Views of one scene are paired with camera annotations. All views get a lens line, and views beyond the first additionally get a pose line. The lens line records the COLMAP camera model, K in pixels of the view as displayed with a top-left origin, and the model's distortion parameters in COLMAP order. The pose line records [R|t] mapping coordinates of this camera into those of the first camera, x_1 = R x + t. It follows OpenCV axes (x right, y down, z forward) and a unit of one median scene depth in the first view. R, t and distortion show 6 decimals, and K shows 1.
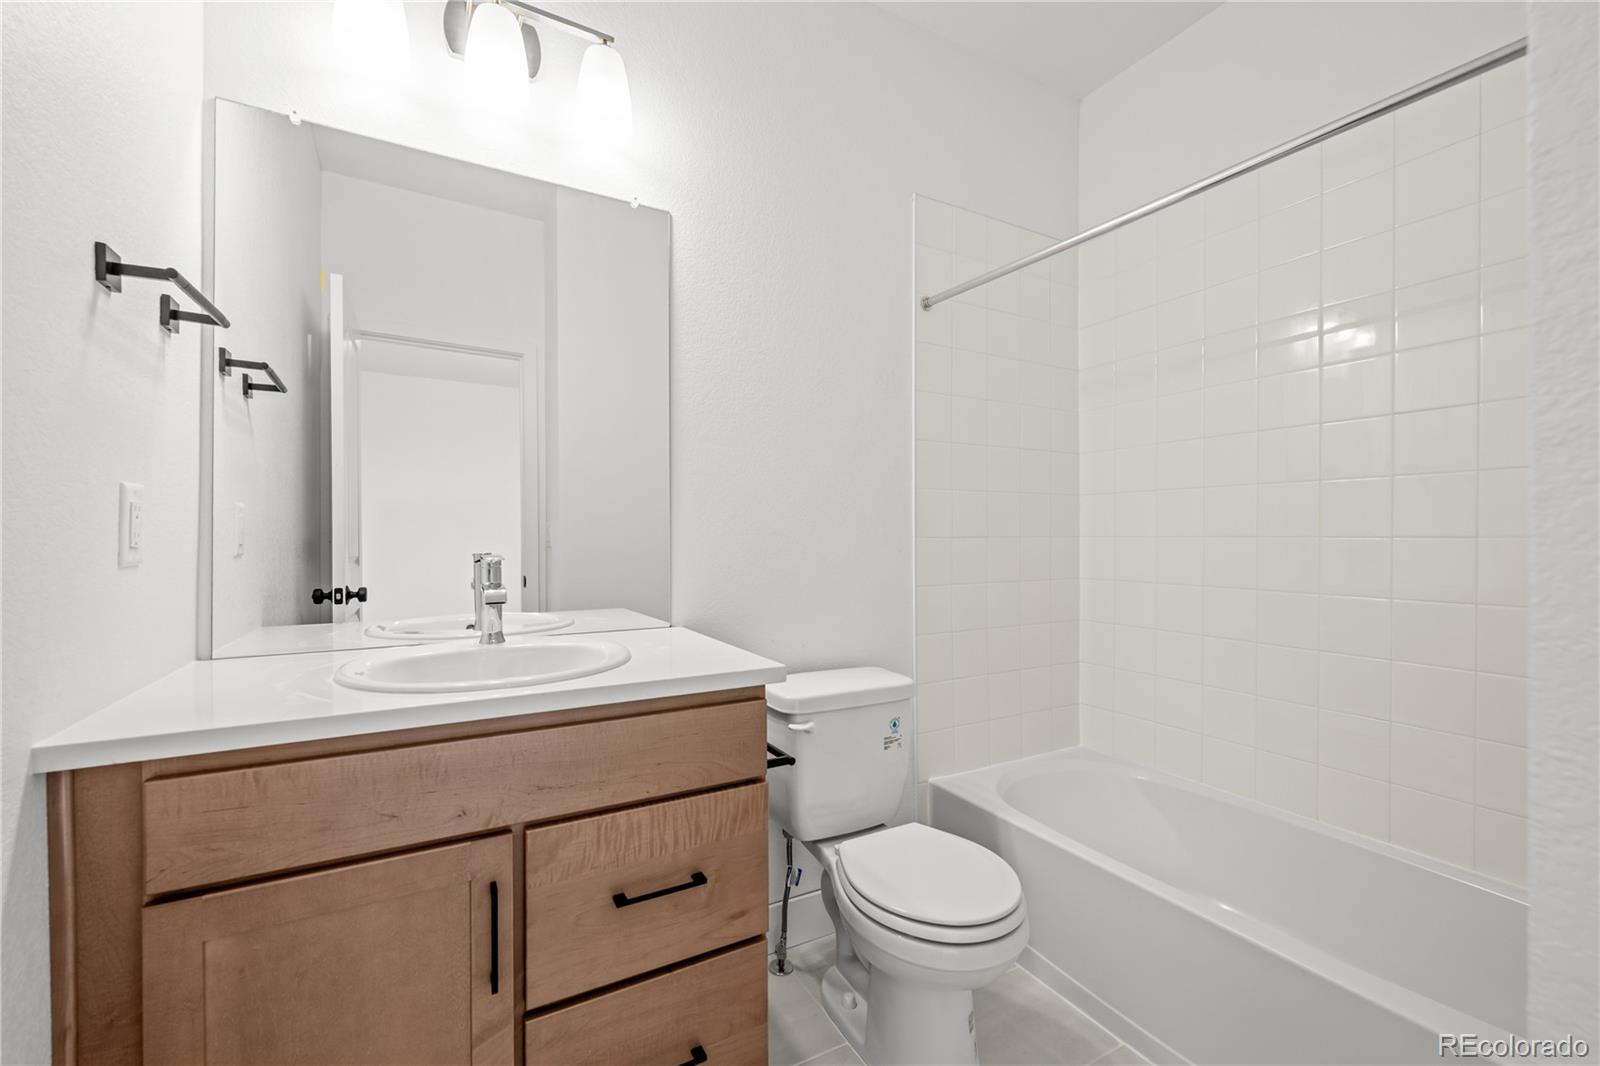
lens RADIAL K [[638.2, 0, 792.2], [0, 638.2, 540.4], [0, 0, 1]] dist [0.002456, 0.000088]
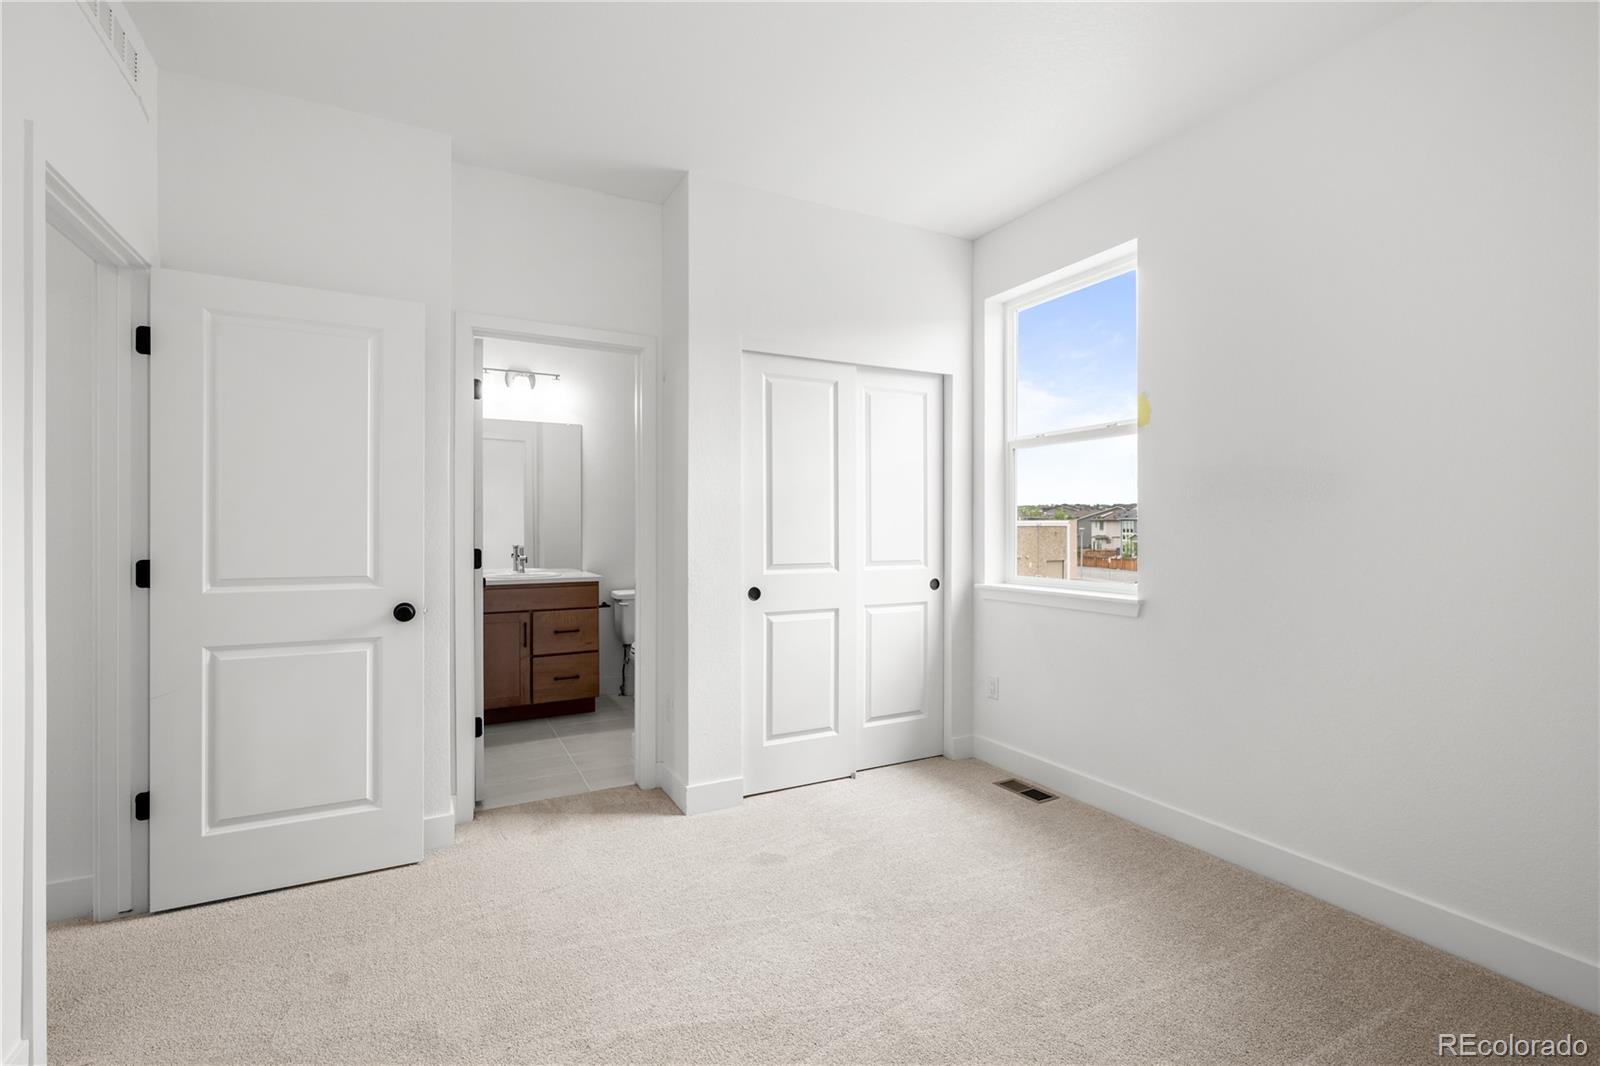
lens RADIAL K [[732.7, 0, 802.0], [0, 732.7, 530.5], [0, 0, 1]] dist [-0.002623, -0.000248]
pose [[0.999836, 0.008043, -0.016197, 1.347318], [-0.007890, 0.999924, 0.009487, -0.117129], [0.016272, -0.009358, 0.999824, -3.576030]]
